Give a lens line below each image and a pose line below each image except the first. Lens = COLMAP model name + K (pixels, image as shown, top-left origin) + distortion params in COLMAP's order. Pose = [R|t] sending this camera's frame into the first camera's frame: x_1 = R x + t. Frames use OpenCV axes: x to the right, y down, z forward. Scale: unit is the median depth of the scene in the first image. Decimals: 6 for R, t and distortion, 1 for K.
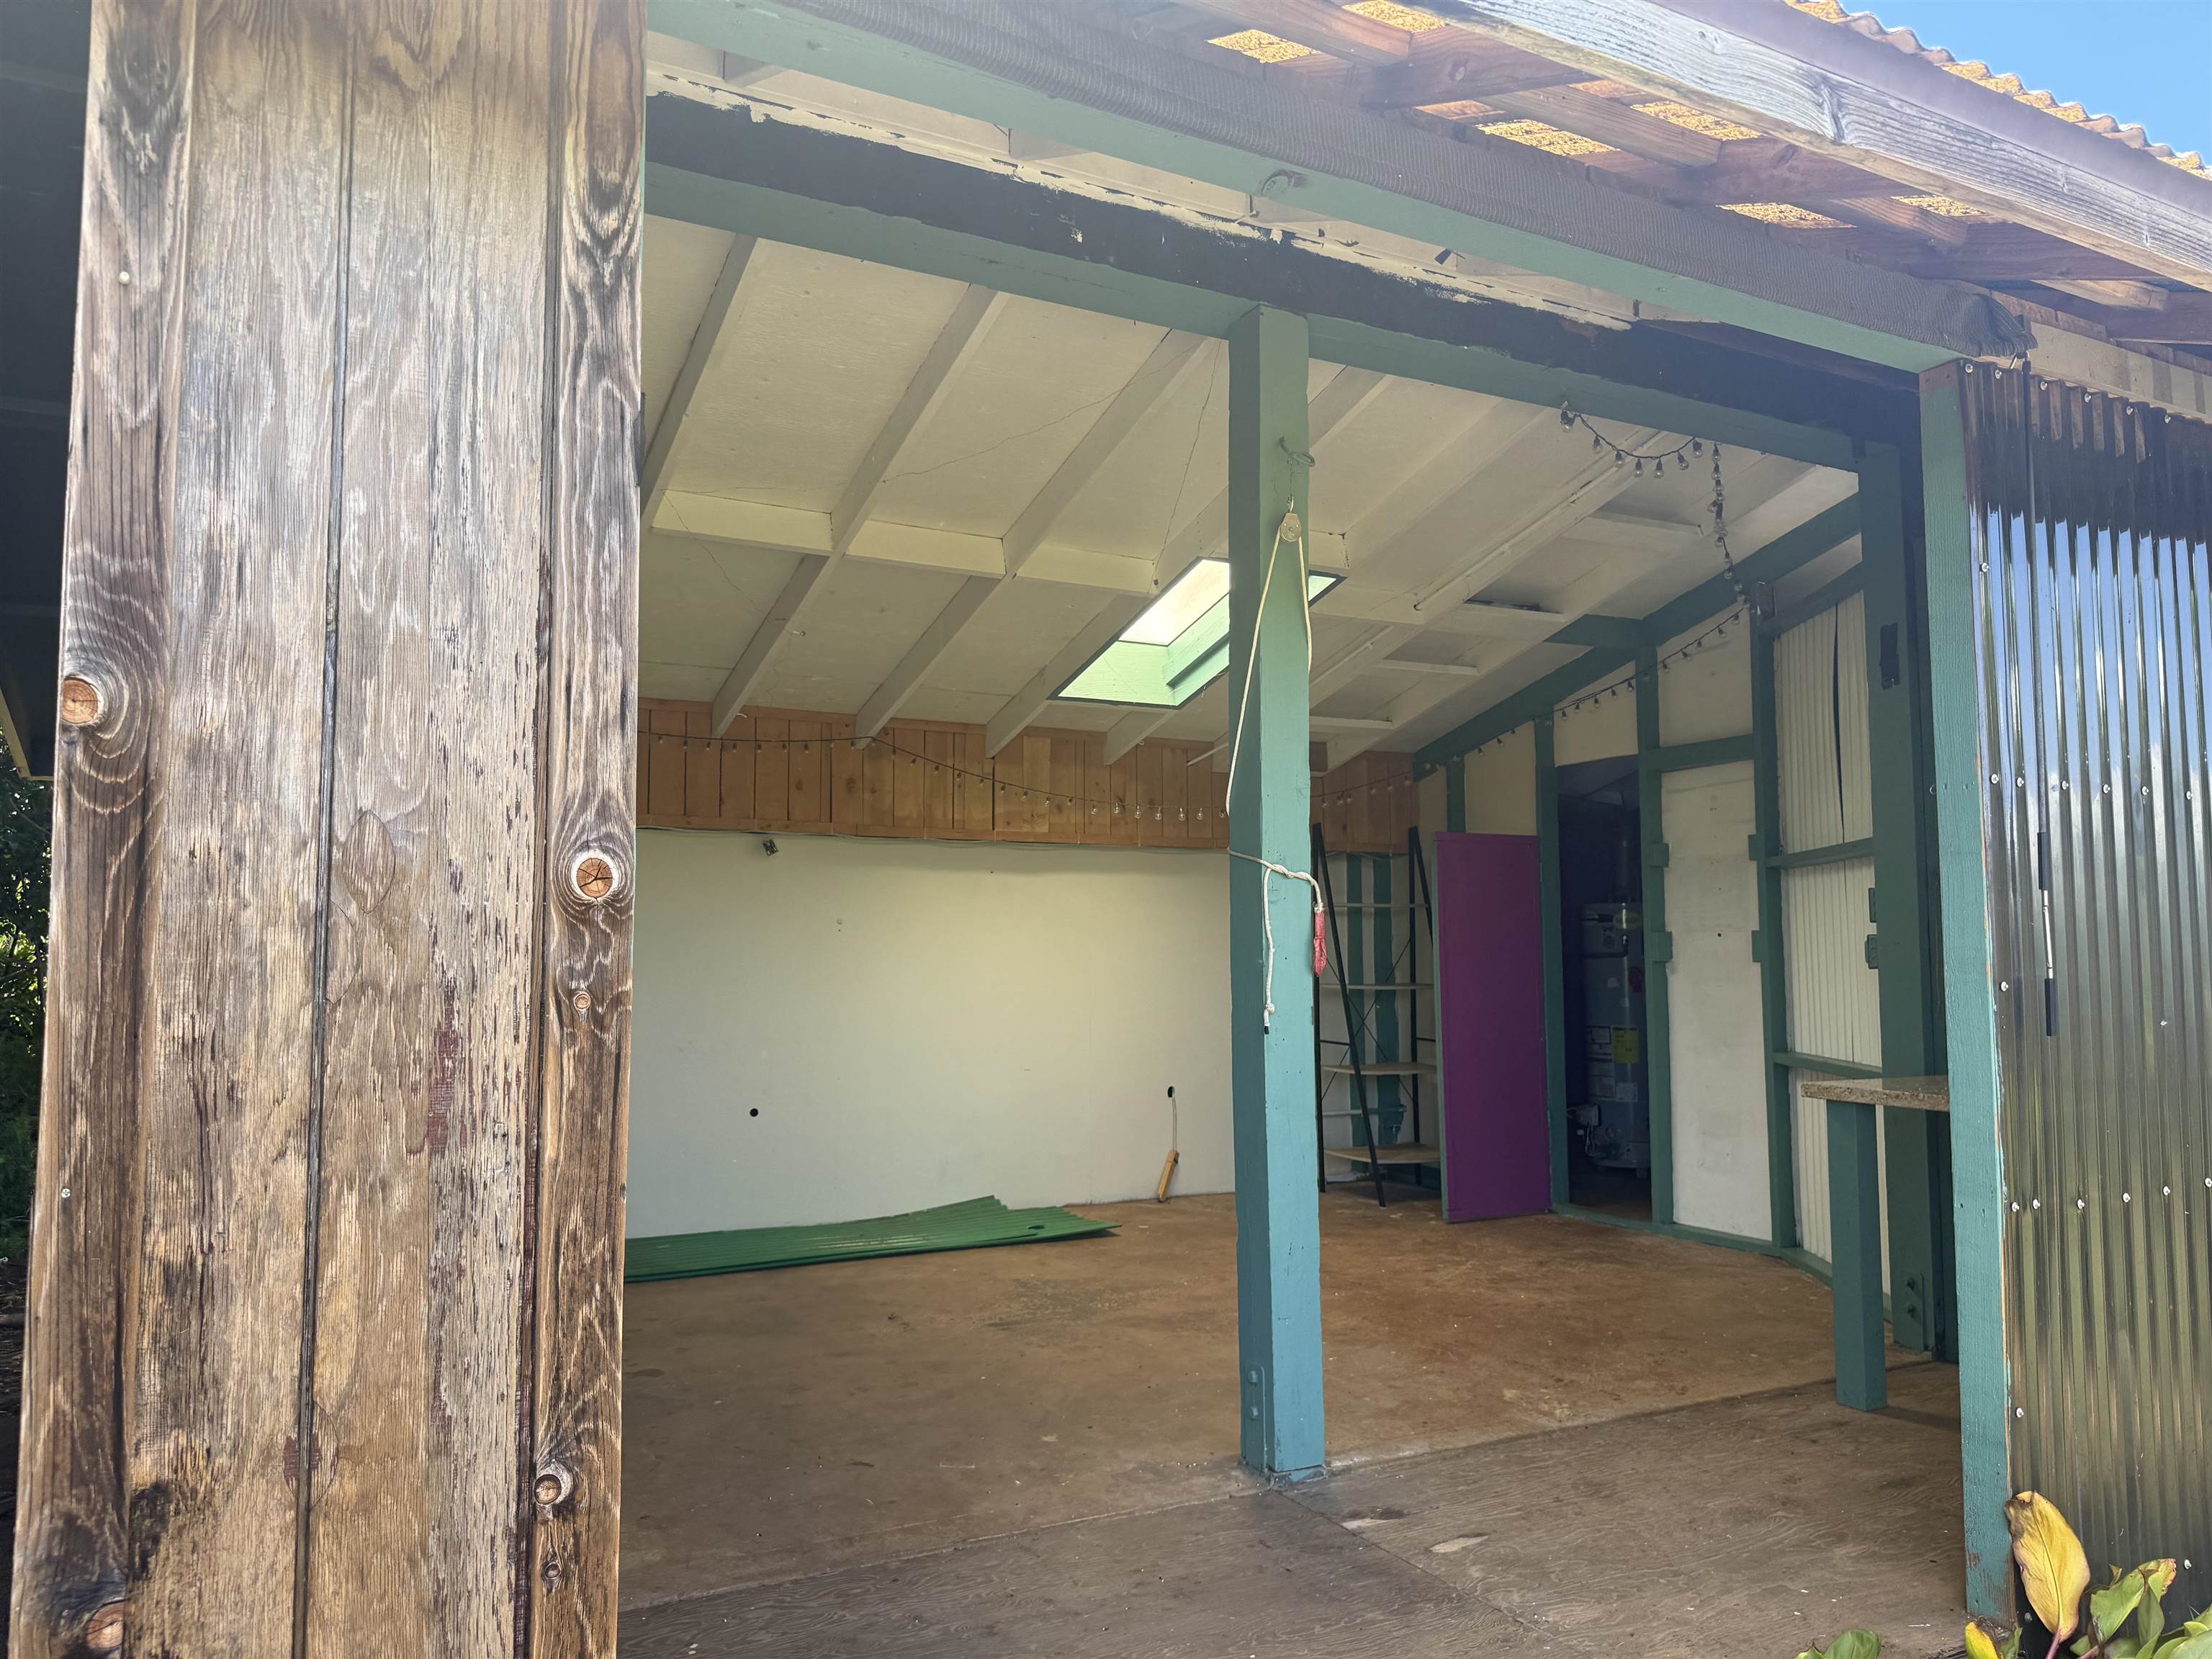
lens RADIAL K [[1539.4, 0, 1092.2], [0, 1539.4, 849.0], [0, 0, 1]] dist [0.070709, -0.100053]
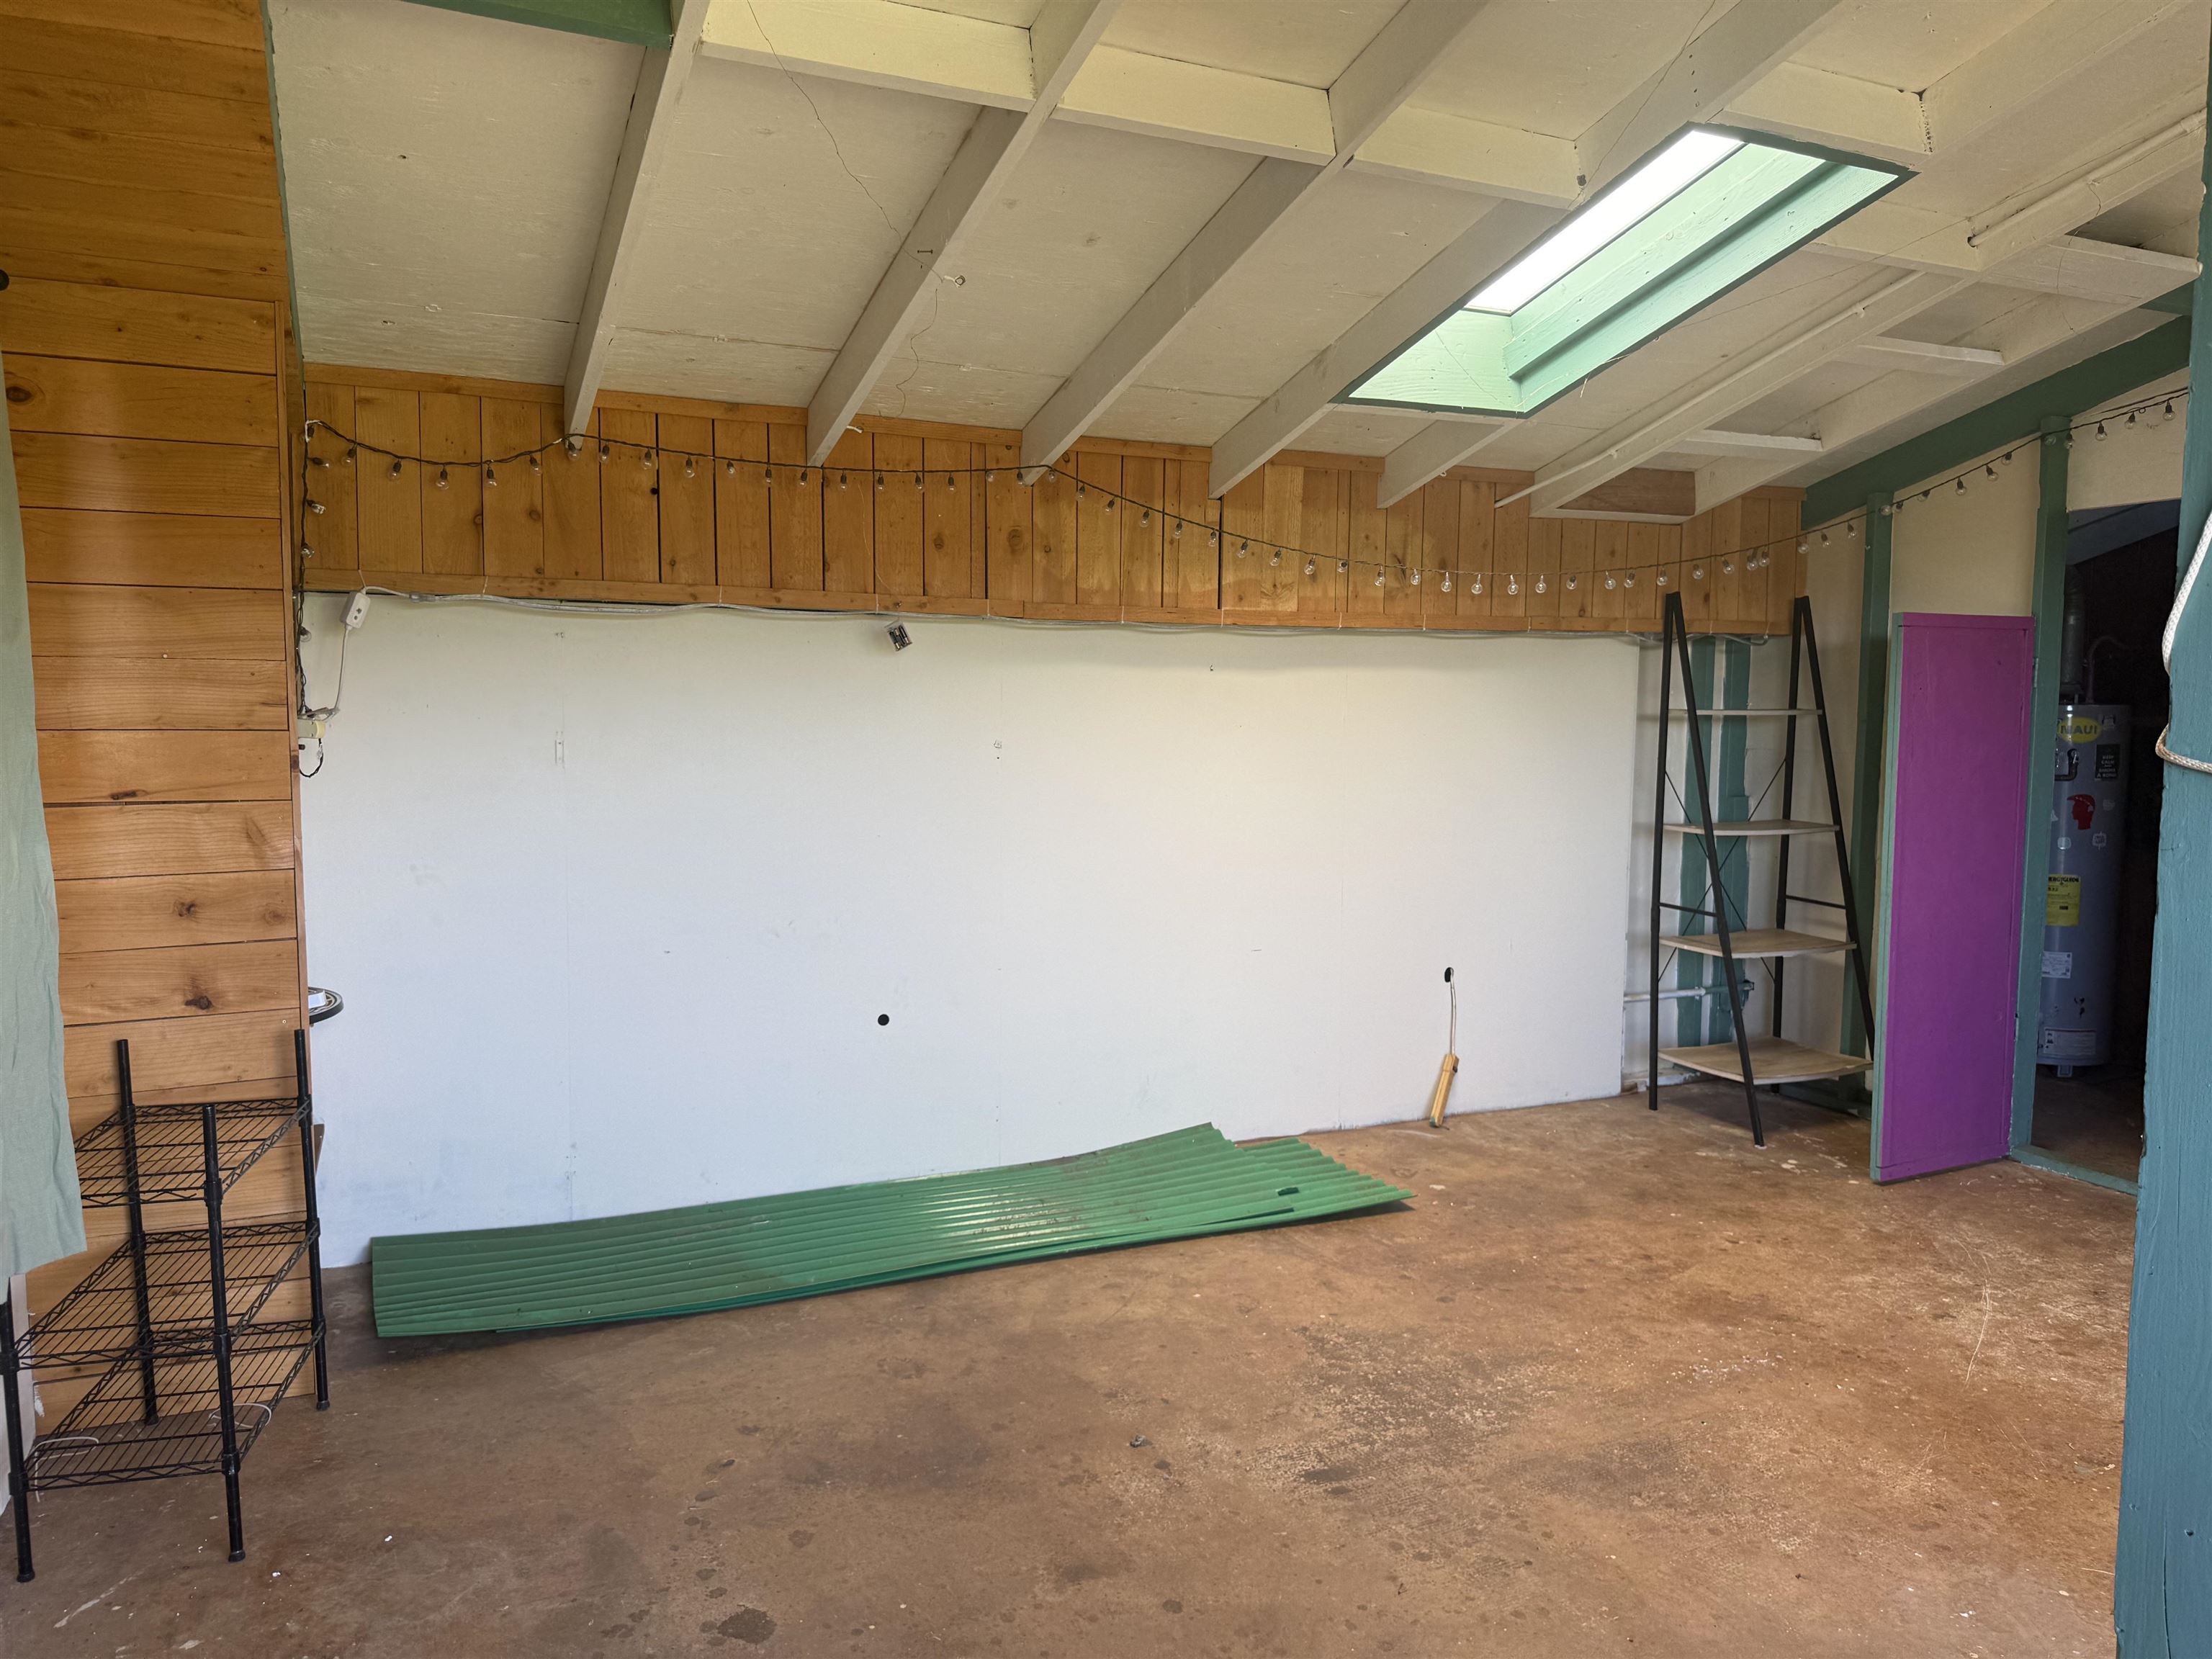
lens RADIAL K [[1539.4, 0, 1103.9], [0, 1539.4, 834.9], [0, 0, 1]] dist [0.070709, -0.100053]
pose [[0.999125, 0.010682, -0.040449, -0.089892], [-0.004168, 0.987458, 0.157827, -0.021447], [0.041627, -0.157520, 0.986638, 0.327219]]
